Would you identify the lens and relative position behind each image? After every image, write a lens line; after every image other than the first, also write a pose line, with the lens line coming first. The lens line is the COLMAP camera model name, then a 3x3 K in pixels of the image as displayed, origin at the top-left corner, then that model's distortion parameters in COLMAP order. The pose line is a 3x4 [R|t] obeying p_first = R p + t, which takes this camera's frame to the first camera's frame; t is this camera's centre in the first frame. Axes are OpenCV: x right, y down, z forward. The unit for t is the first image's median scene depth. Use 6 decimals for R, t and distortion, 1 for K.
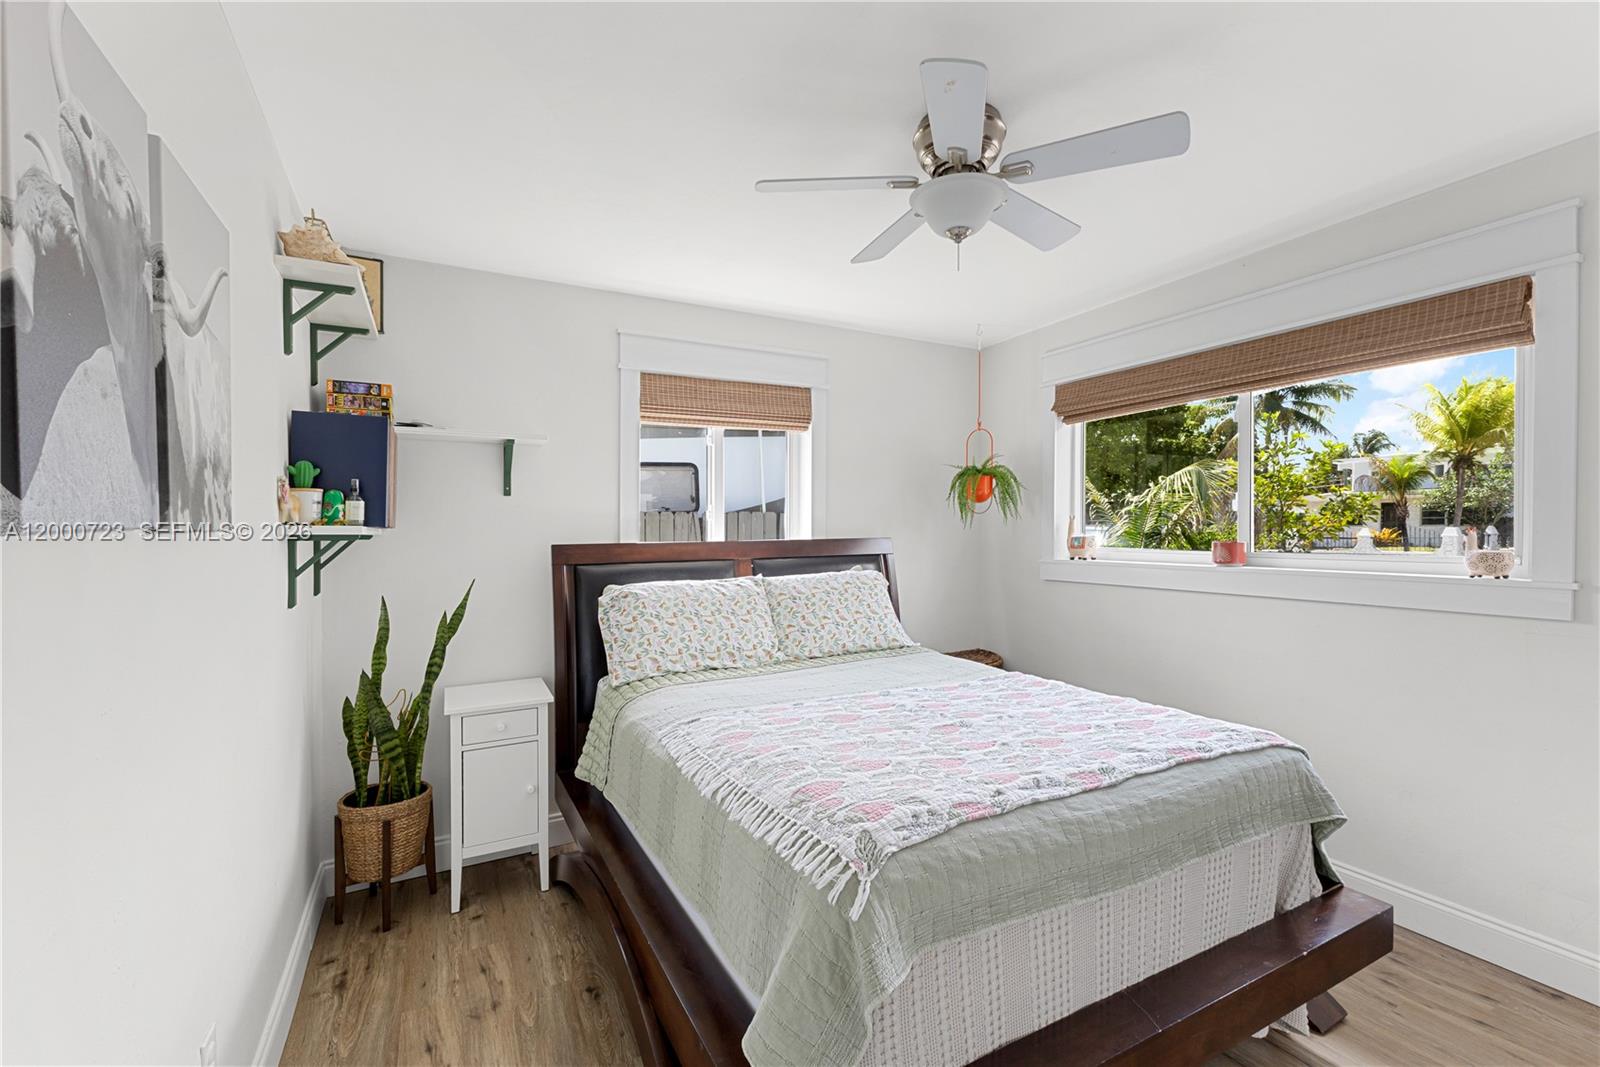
lens RADIAL K [[699.7, 0, 798.8], [0, 699.7, 528.0], [0, 0, 1]] dist [0.013727, -0.001906]
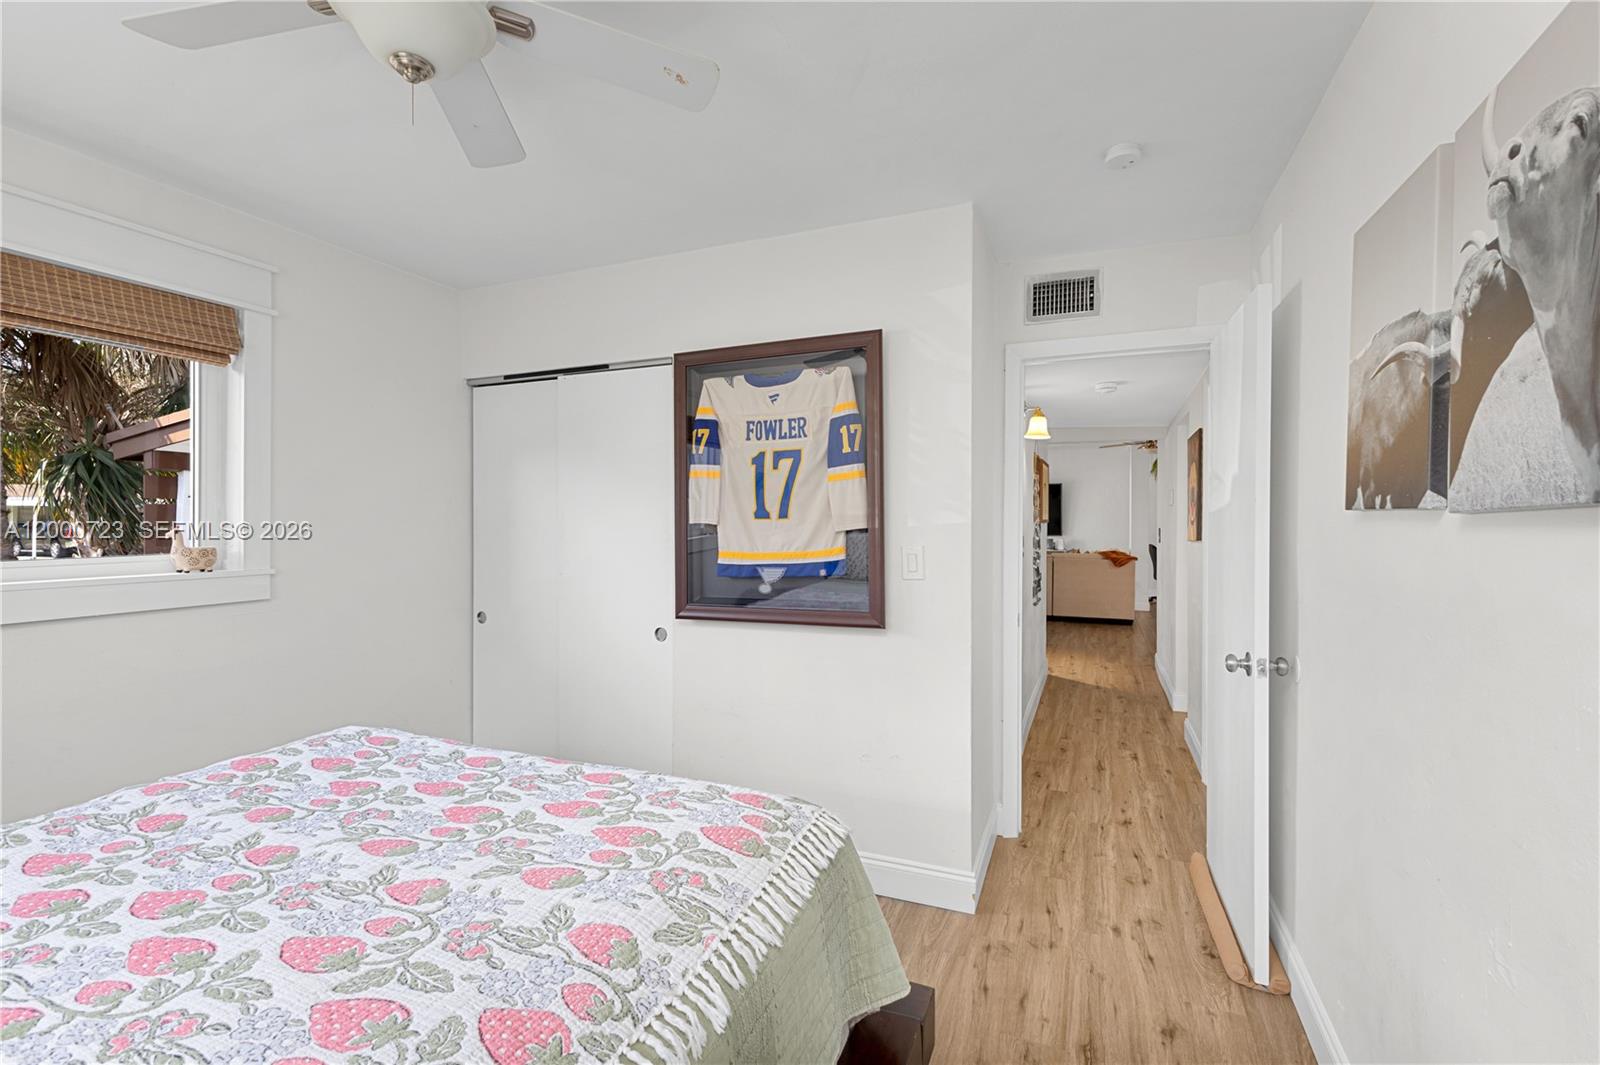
lens RADIAL K [[699.7, 0, 798.1], [0, 699.7, 531.9], [0, 0, 1]] dist [0.013727, -0.001906]
pose [[-0.634084, -0.002015, 0.773262, -0.576872], [0.009126, 0.999907, 0.010089, 0.009153], [-0.773210, 0.013454, -0.634007, 1.287991]]
